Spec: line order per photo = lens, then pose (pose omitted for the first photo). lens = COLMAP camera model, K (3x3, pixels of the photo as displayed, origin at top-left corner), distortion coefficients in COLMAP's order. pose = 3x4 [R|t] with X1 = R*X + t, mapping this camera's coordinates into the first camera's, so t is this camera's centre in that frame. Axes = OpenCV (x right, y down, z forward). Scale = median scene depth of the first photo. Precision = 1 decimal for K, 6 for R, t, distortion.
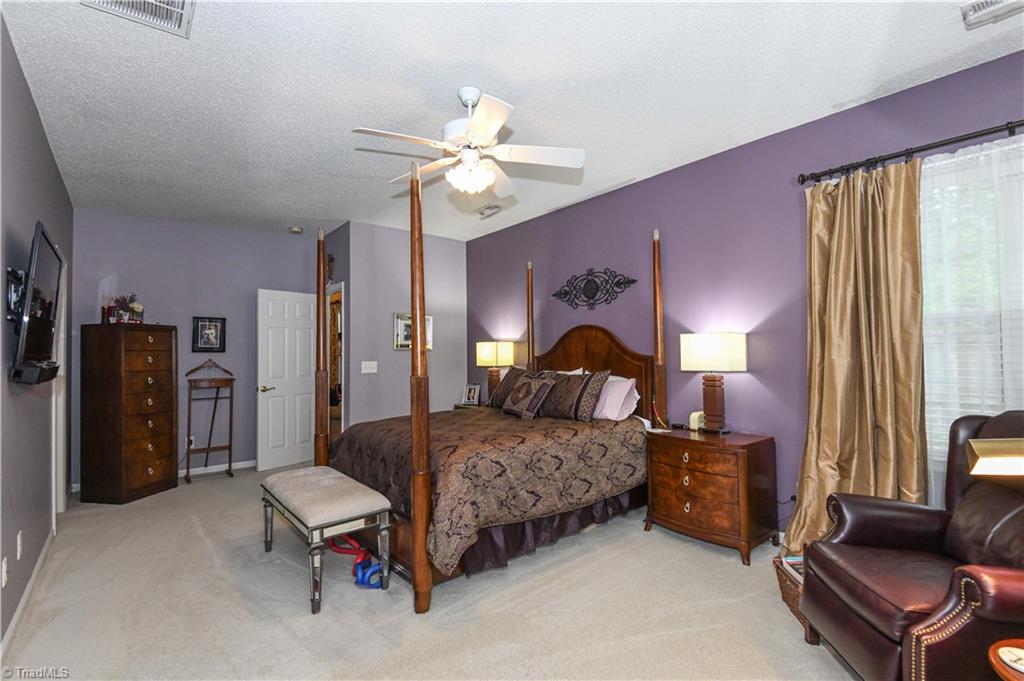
lens RADIAL K [[468.8, 0, 507.7], [0, 468.8, 341.9], [0, 0, 1]] dist [0.026282, -0.023670]
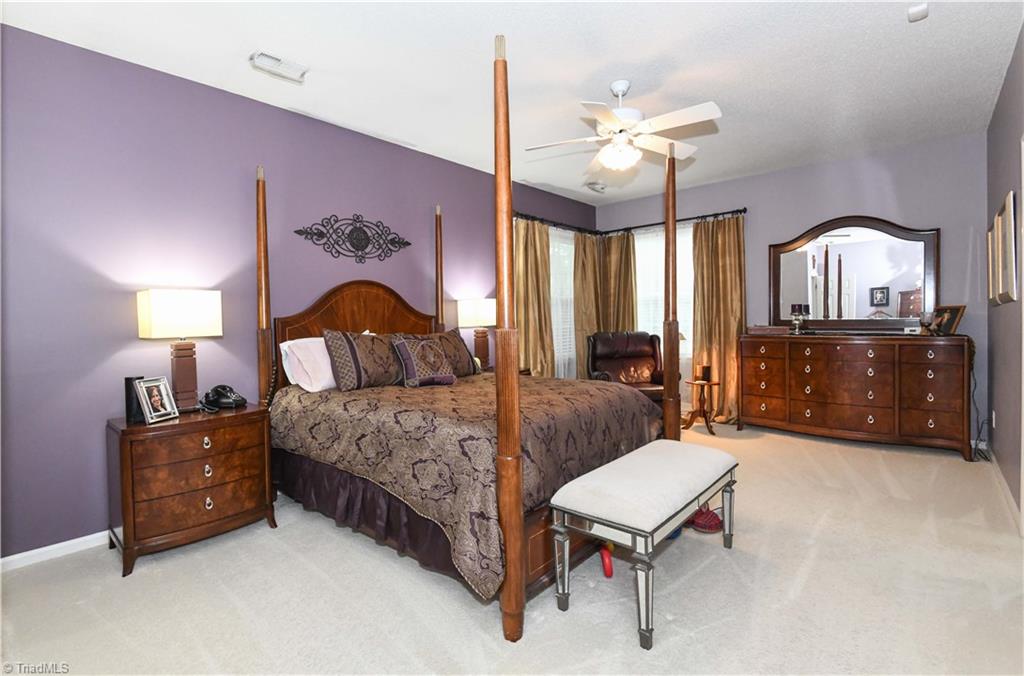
lens RADIAL K [[459.8, 0, 510.4], [0, 459.8, 317.8], [0, 0, 1]] dist [0.008931, -0.000051]
pose [[-0.150604, 0.003498, 0.988588, -0.722102], [-0.015839, 0.999857, -0.005951, 0.033949], [-0.988467, -0.016555, -0.150527, 0.881470]]
